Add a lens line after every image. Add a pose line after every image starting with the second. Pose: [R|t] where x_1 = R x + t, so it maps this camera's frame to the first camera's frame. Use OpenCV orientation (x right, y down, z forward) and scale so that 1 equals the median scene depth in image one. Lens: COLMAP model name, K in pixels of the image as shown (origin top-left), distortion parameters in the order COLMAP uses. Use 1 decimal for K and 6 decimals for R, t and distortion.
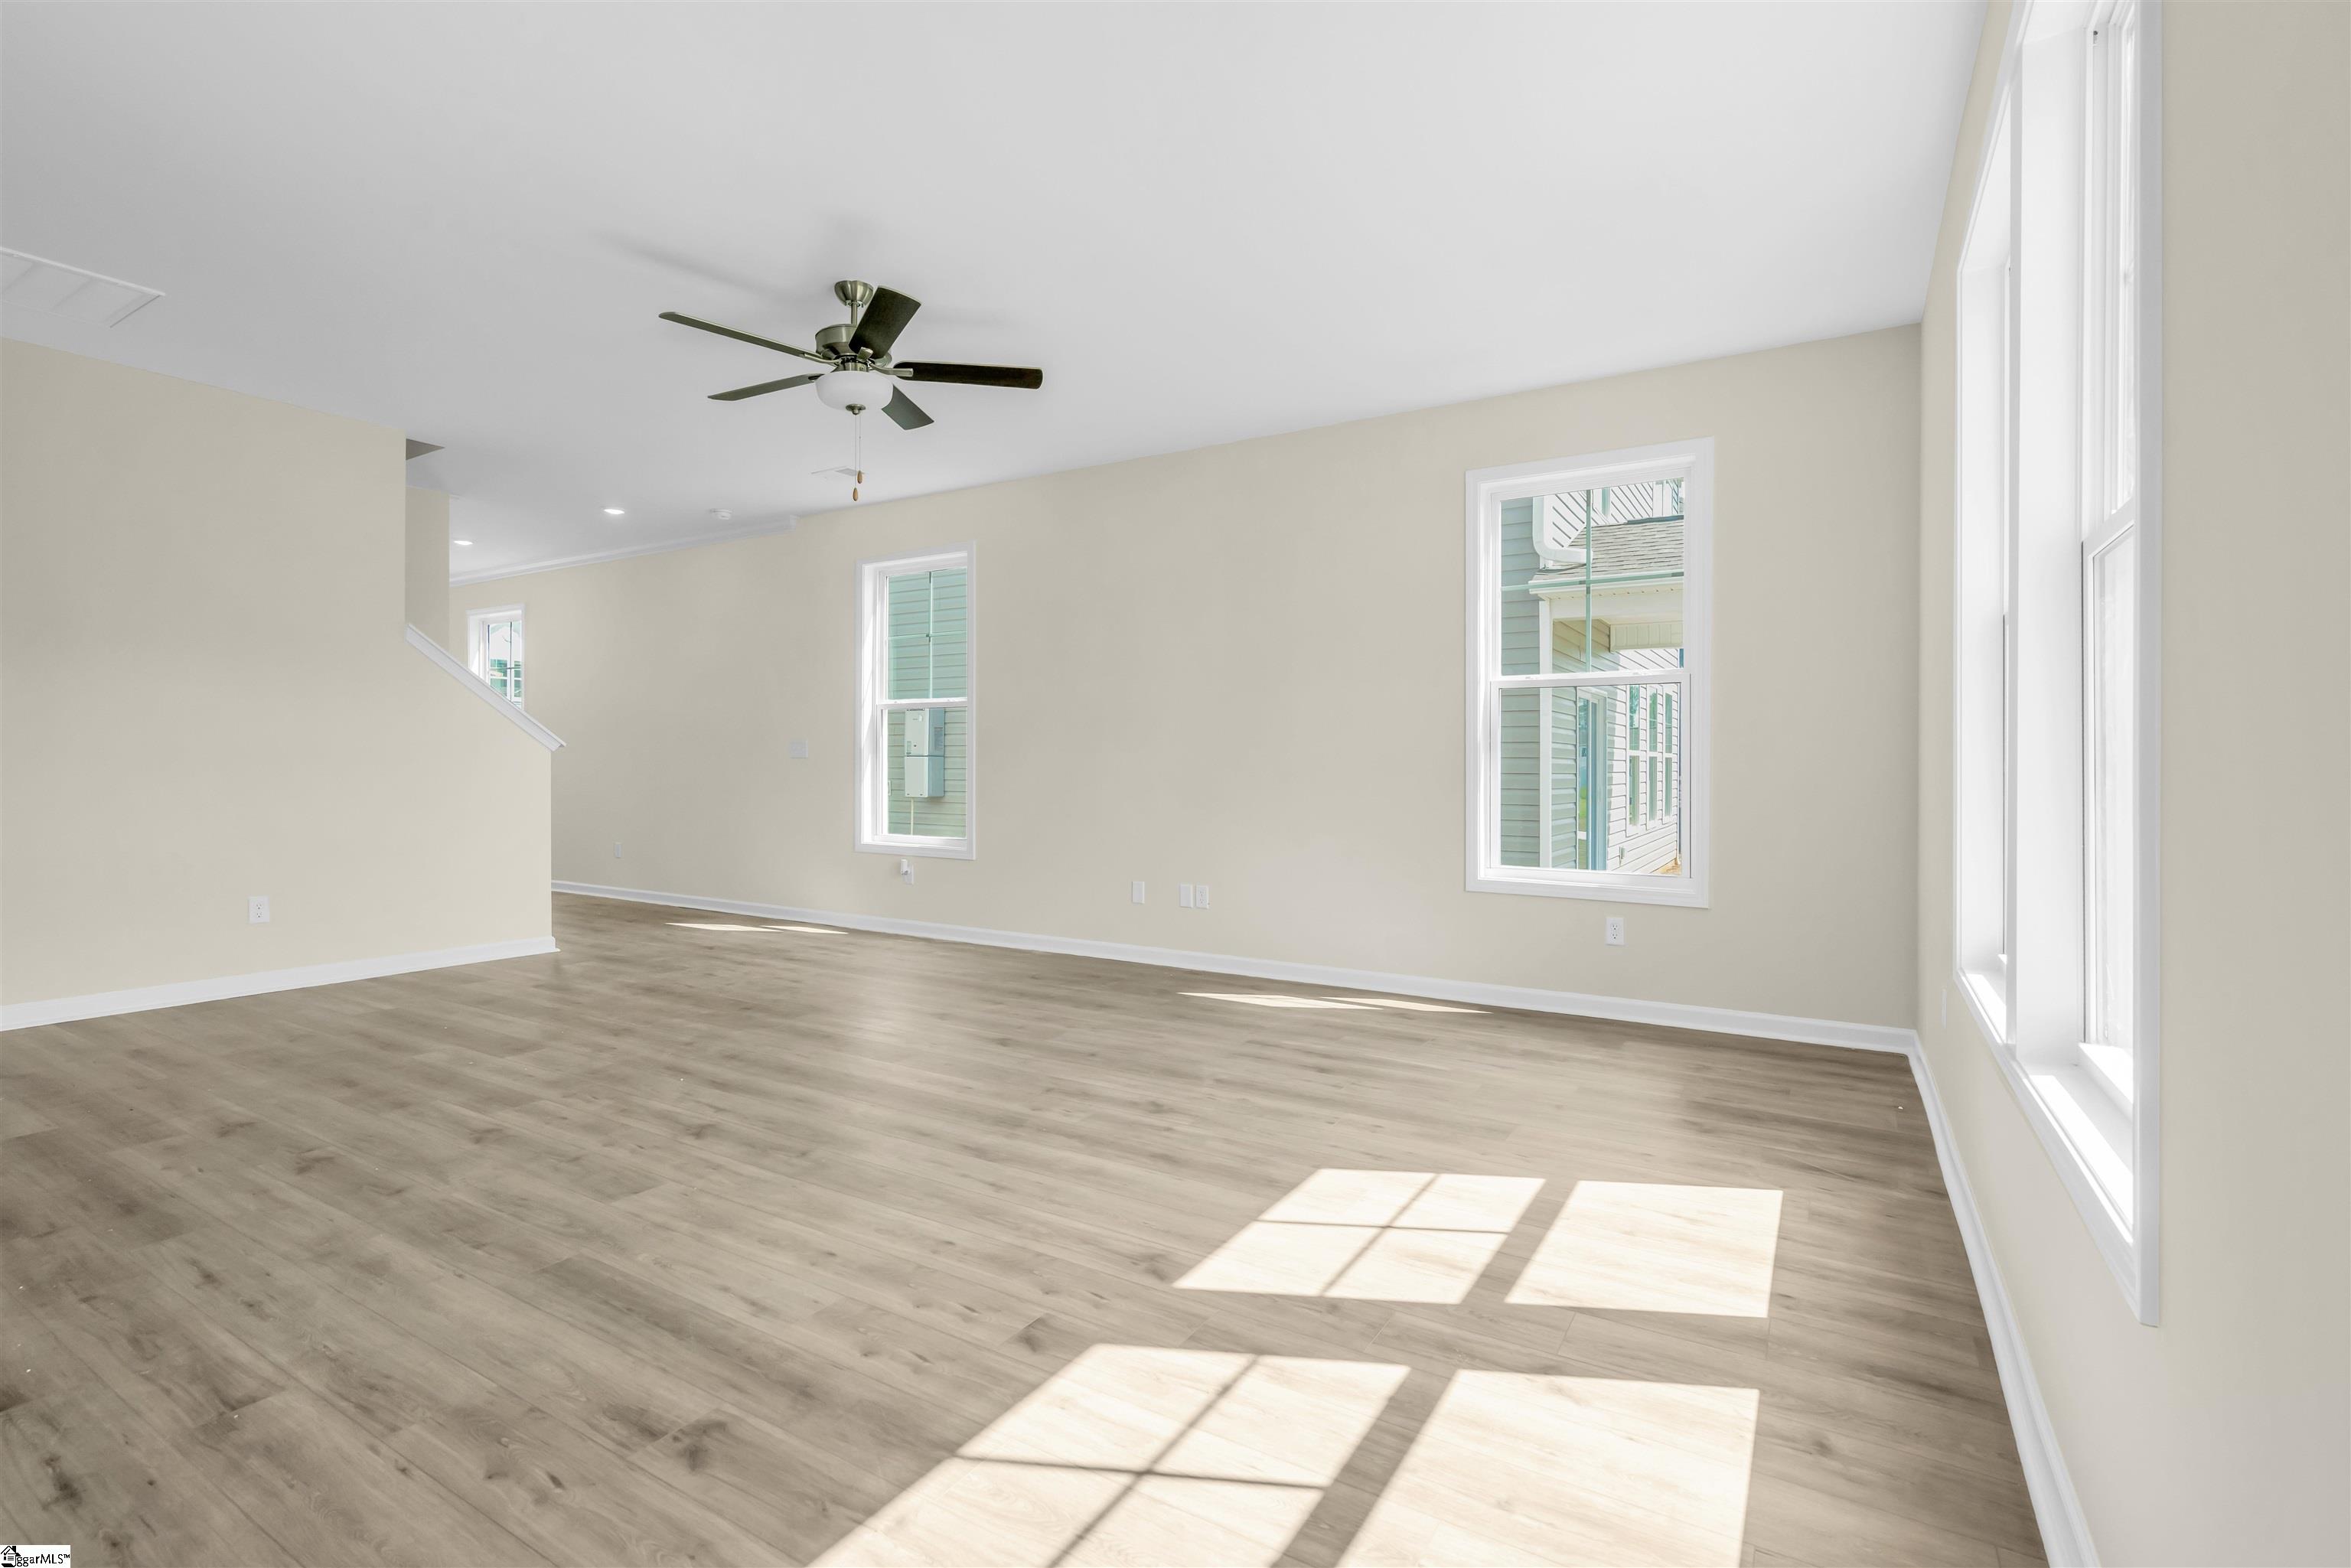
lens RADIAL K [[1074.1, 0, 1188.2], [0, 1074.1, 775.7], [0, 0, 1]] dist [-0.008121, 0.000649]
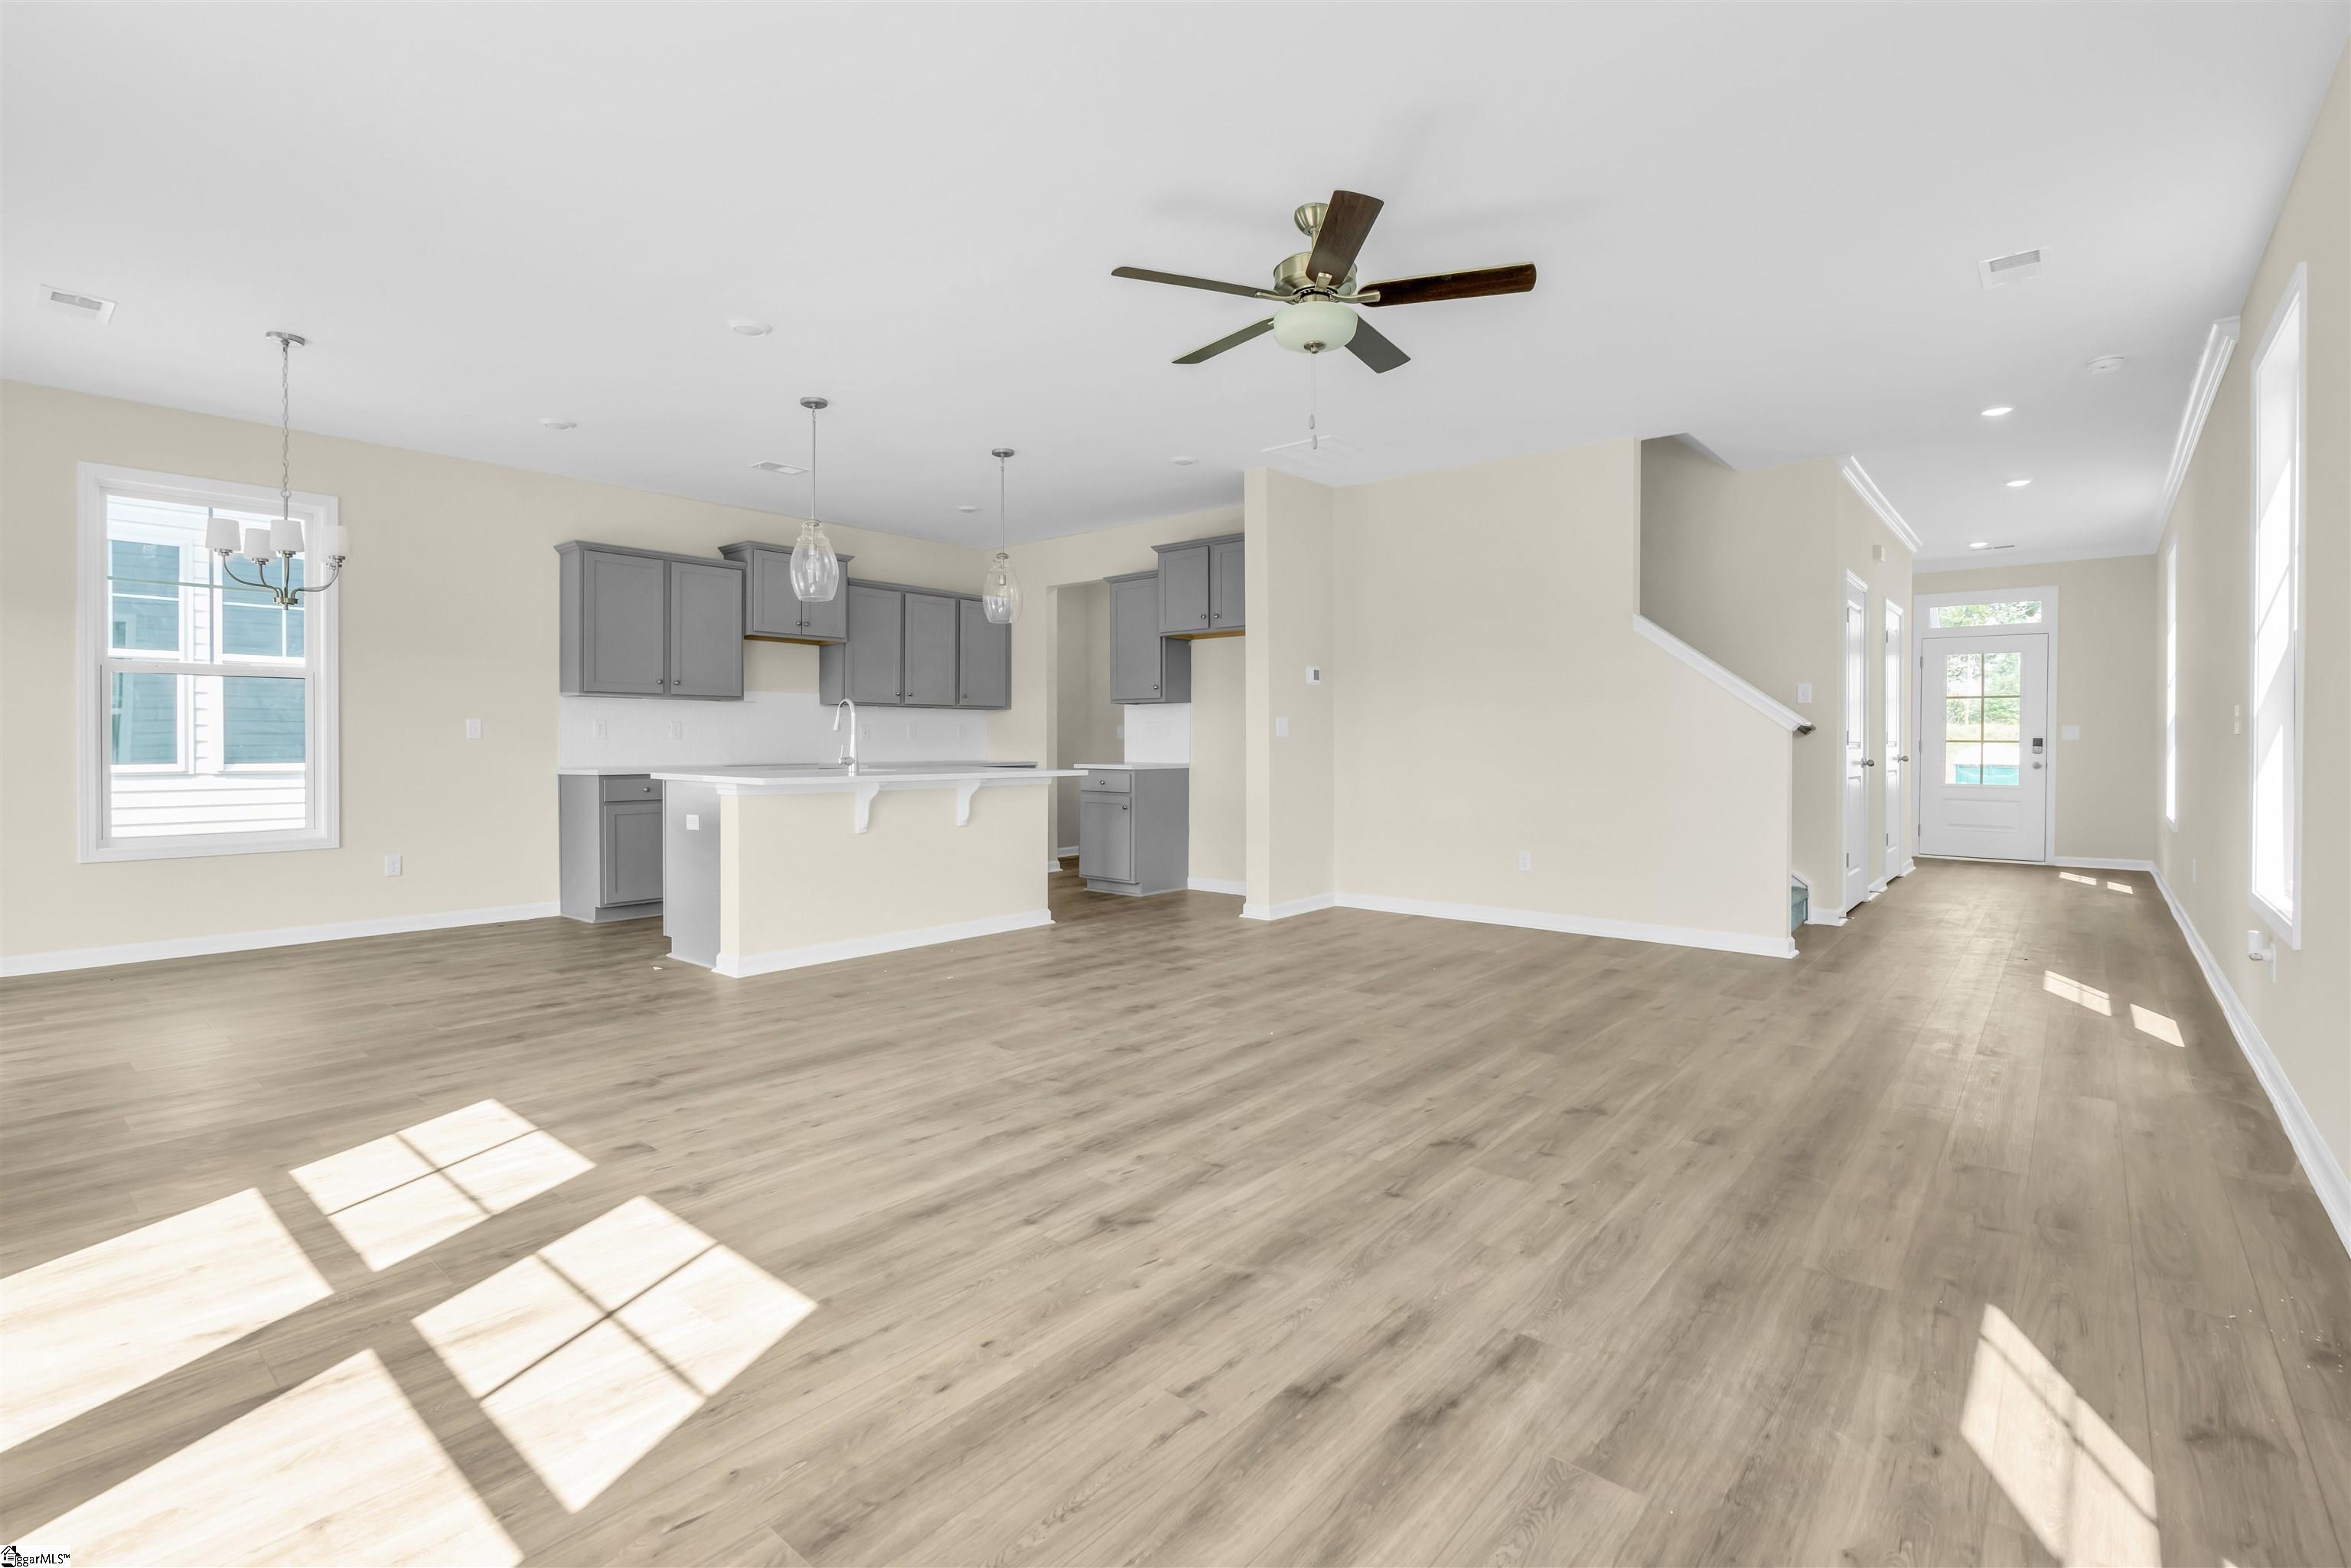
lens RADIAL K [[1074.1, 0, 1132.1], [0, 1074.1, 747.2], [0, 0, 1]] dist [-0.008121, 0.000649]
pose [[-0.181548, -0.002820, -0.983378, 0.698256], [-0.014266, 0.999898, -0.000233, -0.004453], [0.983279, 0.013986, -0.181570, 1.184267]]
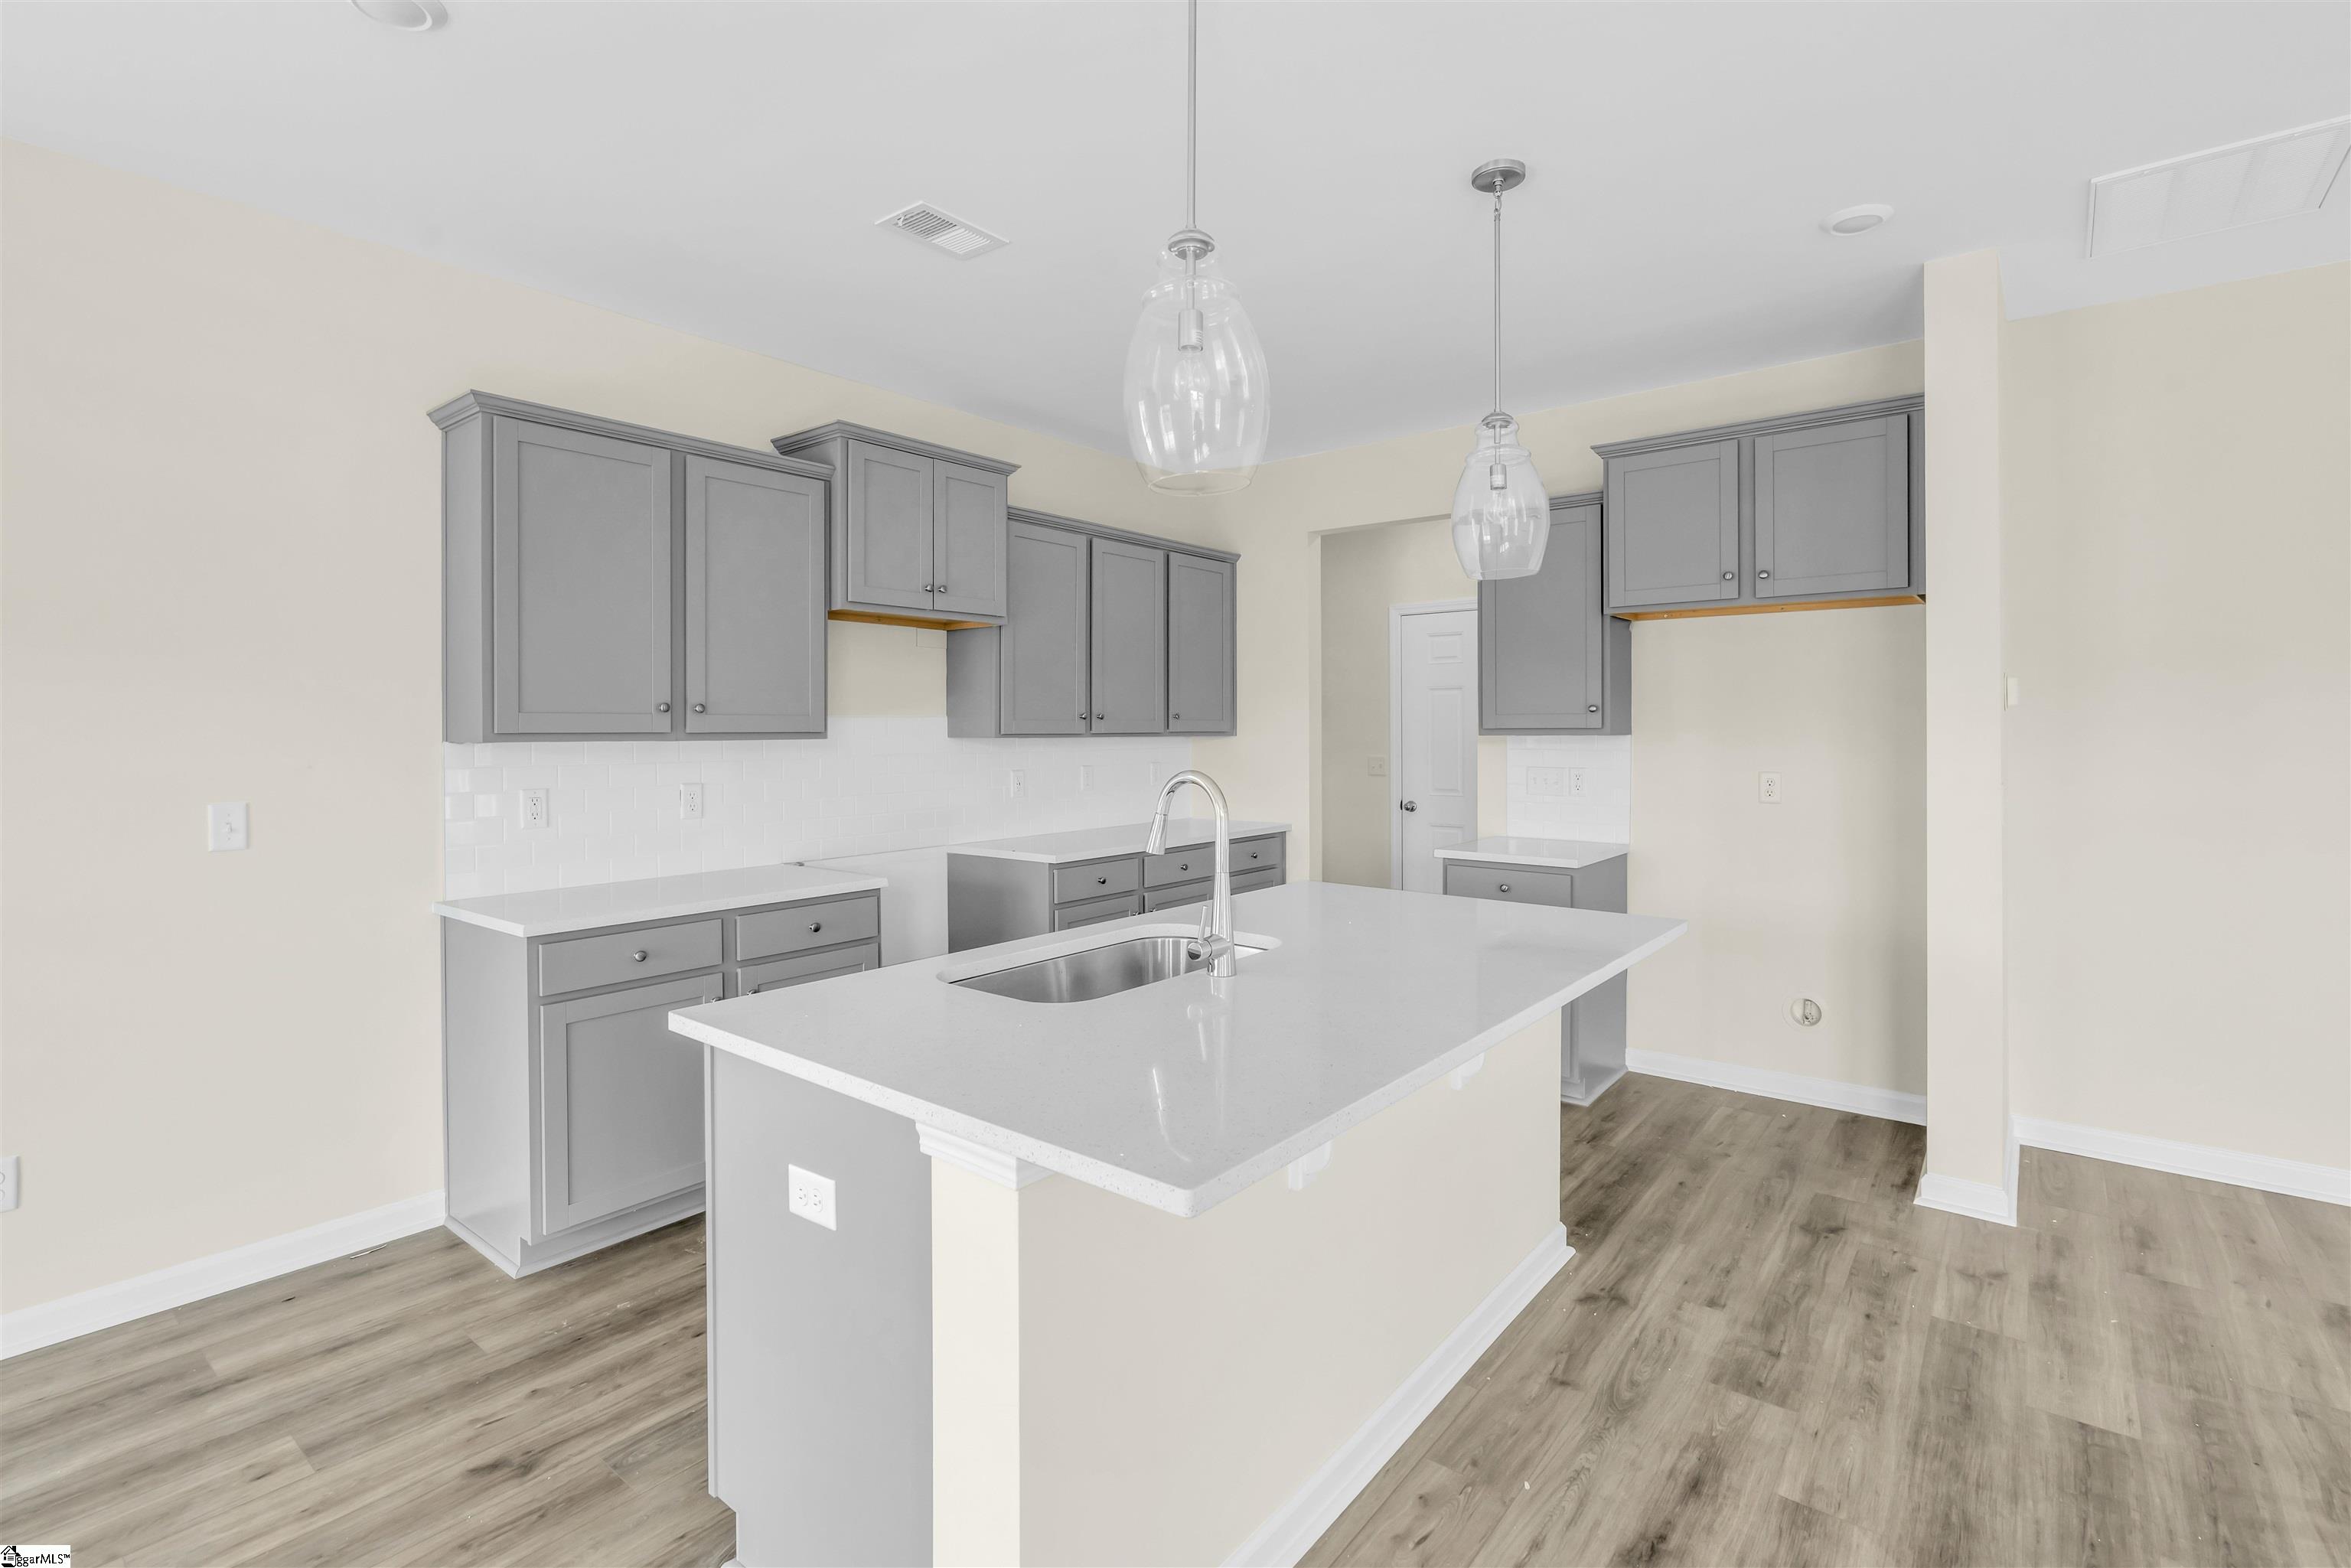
lens RADIAL K [[1074.1, 0, 1171.6], [0, 1074.1, 731.6], [0, 0, 1]] dist [-0.008121, 0.000649]
pose [[-0.125332, -0.000963, -0.992114, -0.298623], [-0.008557, 0.999963, 0.000111, -0.103775], [0.992078, 0.008503, -0.125336, 0.464254]]
